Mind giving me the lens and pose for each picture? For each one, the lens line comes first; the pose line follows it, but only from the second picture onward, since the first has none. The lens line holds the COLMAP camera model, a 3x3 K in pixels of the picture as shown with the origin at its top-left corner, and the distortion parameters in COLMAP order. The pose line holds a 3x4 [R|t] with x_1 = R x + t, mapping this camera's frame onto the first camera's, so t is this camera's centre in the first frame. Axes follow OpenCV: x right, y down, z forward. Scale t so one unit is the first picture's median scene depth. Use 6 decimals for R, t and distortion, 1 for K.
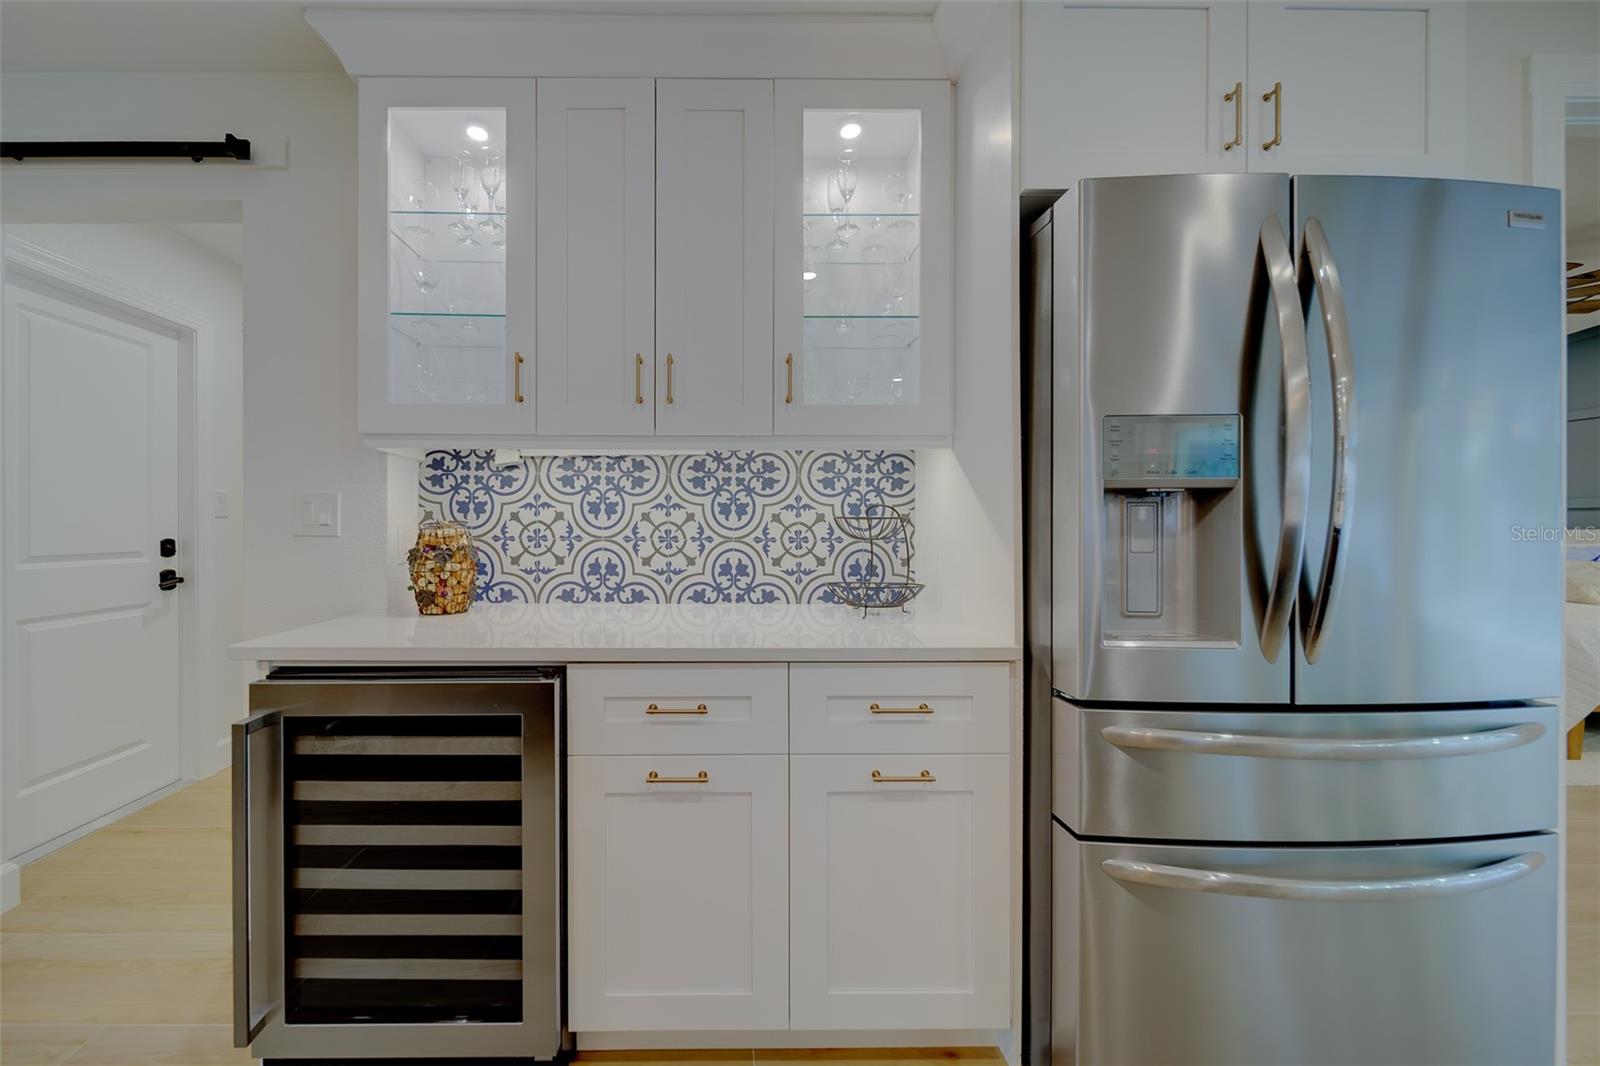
lens RADIAL K [[565.3, 0, 731.1], [0, 565.3, 527.3], [0, 0, 1]] dist [0.000198, -0.000246]
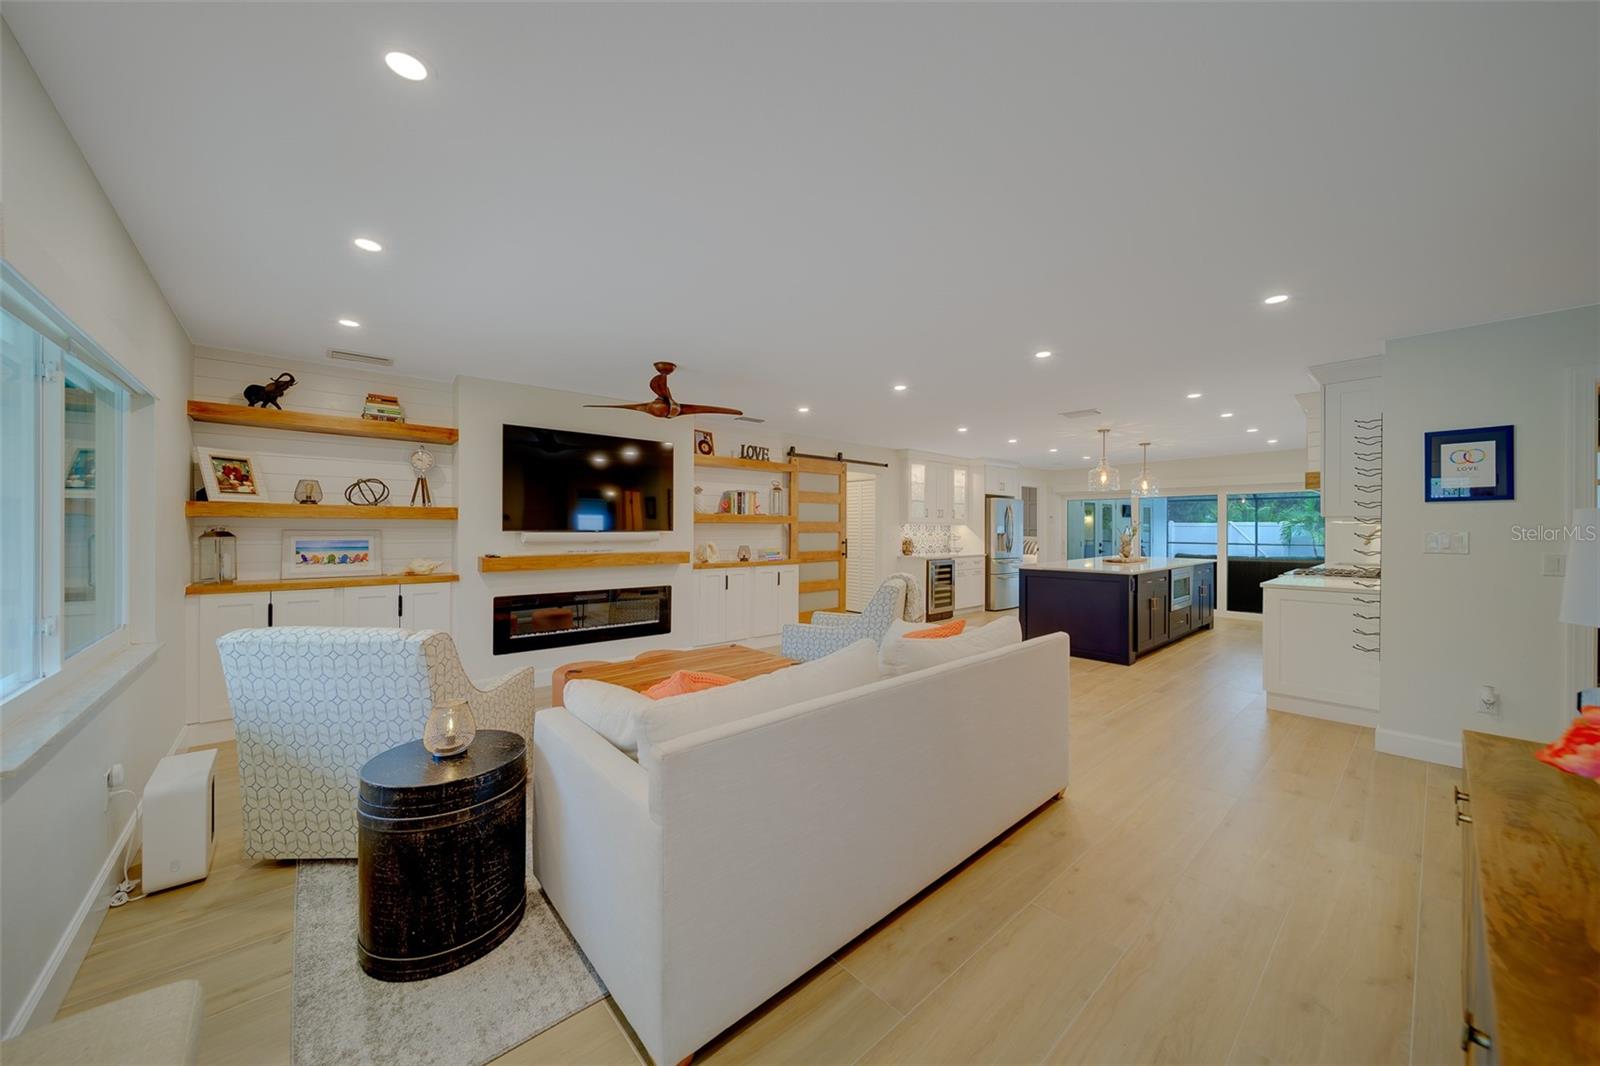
lens RADIAL K [[565.3, 0, 801.5], [0, 565.3, 529.2], [0, 0, 1]] dist [0.000198, -0.000246]
pose [[0.754419, 0.003204, 0.656385, -4.200237], [0.000150, 0.999987, -0.005054, -0.056088], [-0.656393, 0.003911, 0.754409, -2.057274]]
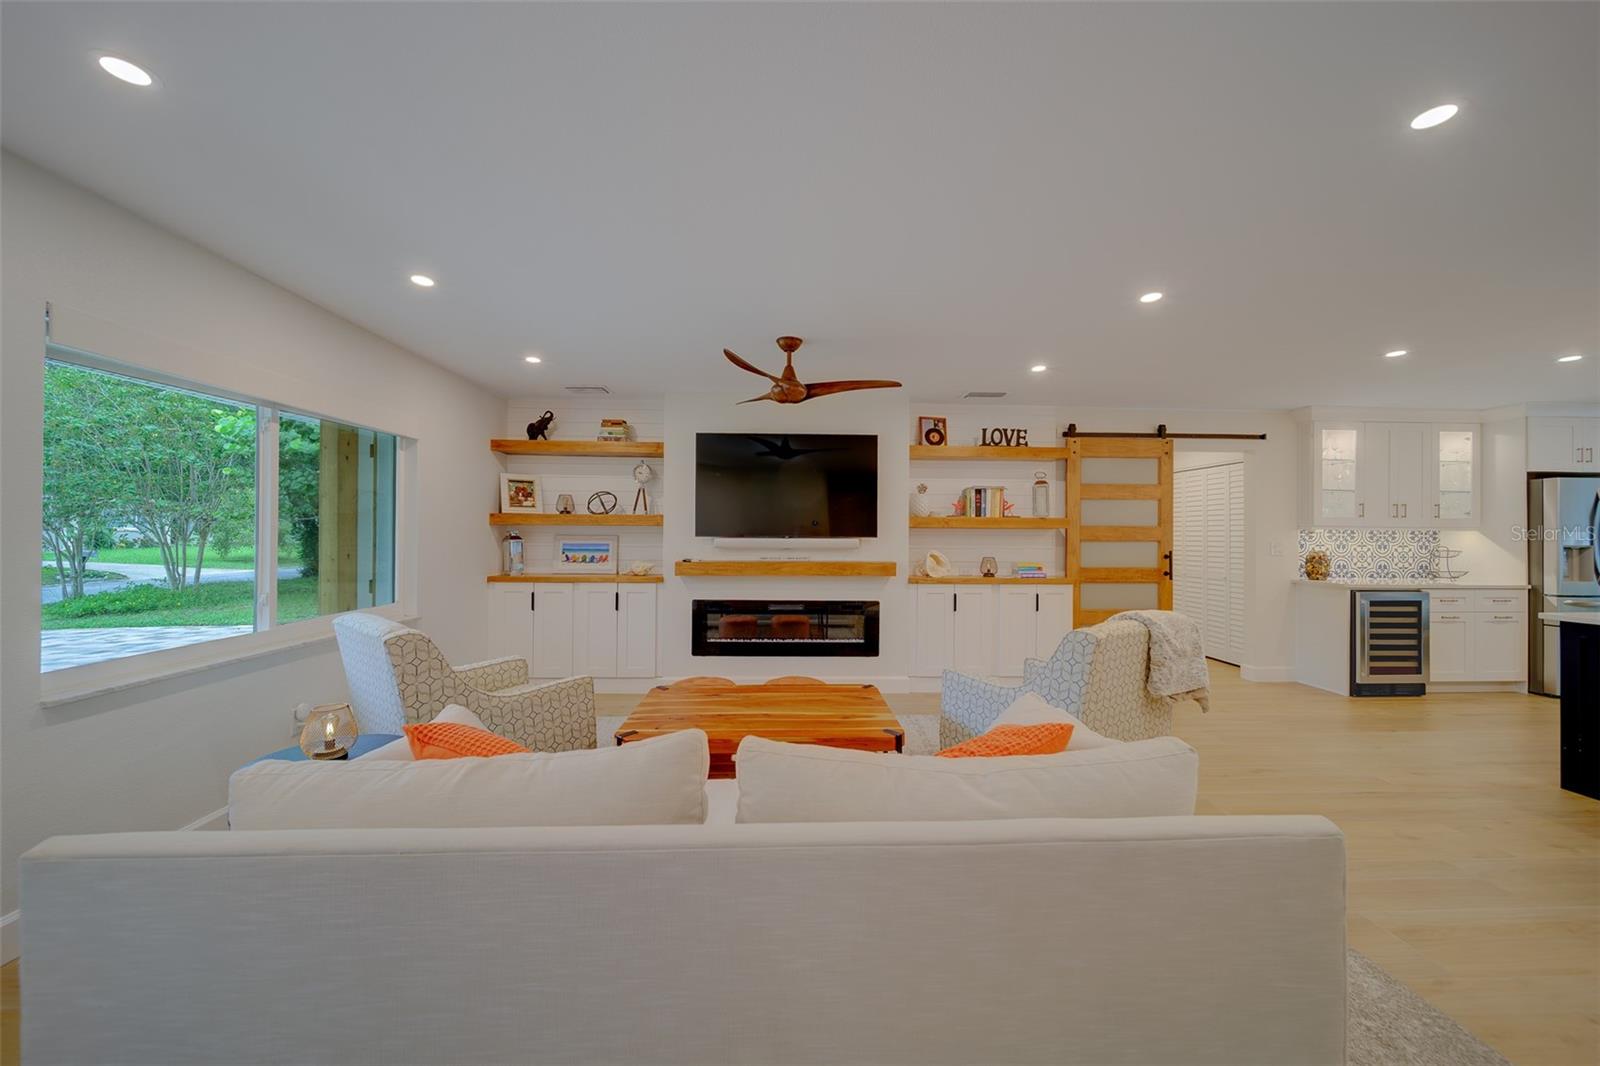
lens RADIAL K [[565.3, 0, 796.6], [0, 565.3, 530.7], [0, 0, 1]] dist [0.000198, -0.000246]
pose [[0.999626, 0.007707, 0.026223, -3.178740], [-0.007342, 0.999876, -0.013960, -0.054282], [-0.026327, 0.013762, 0.999559, -1.903063]]
